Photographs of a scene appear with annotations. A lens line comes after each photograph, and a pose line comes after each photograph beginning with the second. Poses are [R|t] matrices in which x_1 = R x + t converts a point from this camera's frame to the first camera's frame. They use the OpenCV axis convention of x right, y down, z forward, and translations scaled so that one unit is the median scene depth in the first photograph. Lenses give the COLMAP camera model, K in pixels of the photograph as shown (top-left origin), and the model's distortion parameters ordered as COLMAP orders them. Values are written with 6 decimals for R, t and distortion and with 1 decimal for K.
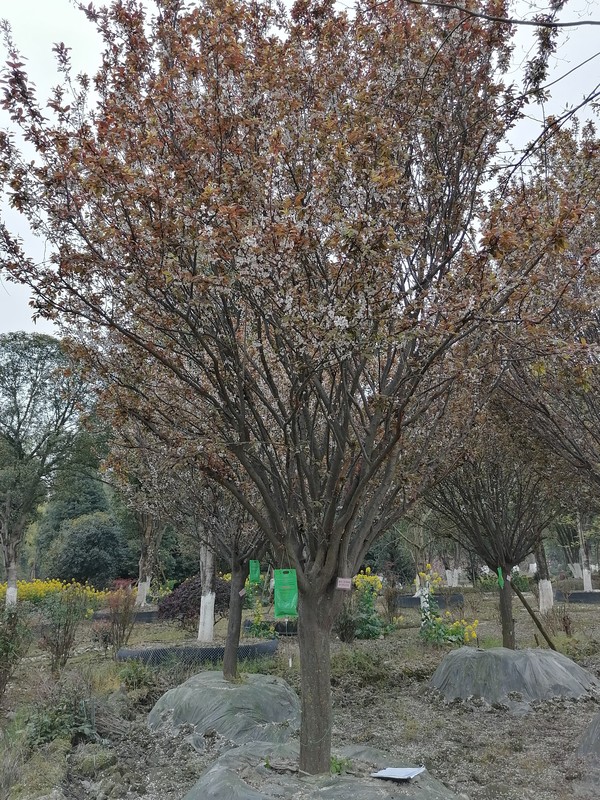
lens RADIAL K [[618.4, 0, 301.7], [0, 618.4, 395.3], [0, 0, 1]] dist [0.049916, -0.049837]
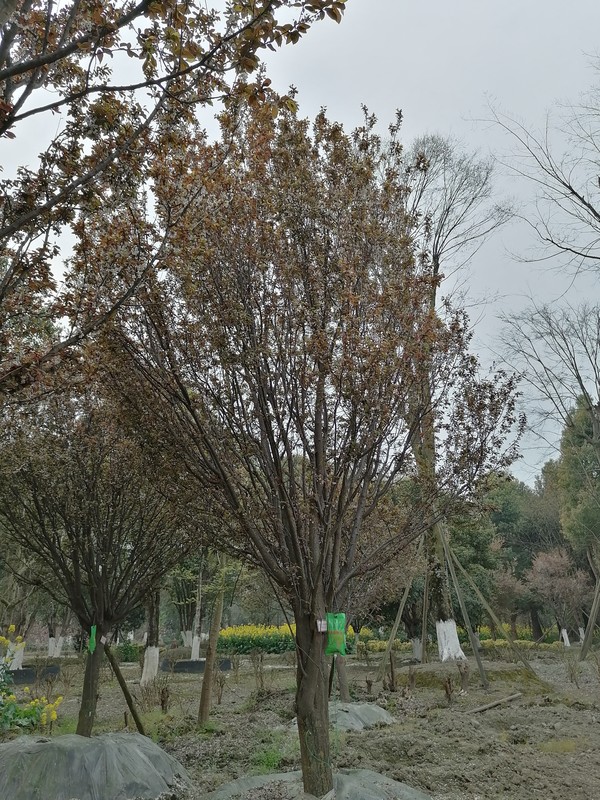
lens RADIAL K [[618.4, 0, 303.6], [0, 618.4, 402.0], [0, 0, 1]] dist [0.049916, -0.049837]
pose [[0.840634, 0.206093, 0.500860, 0.073050], [-0.159605, 0.977971, -0.134535, 0.054776], [-0.517553, 0.033155, 0.855009, 0.156702]]
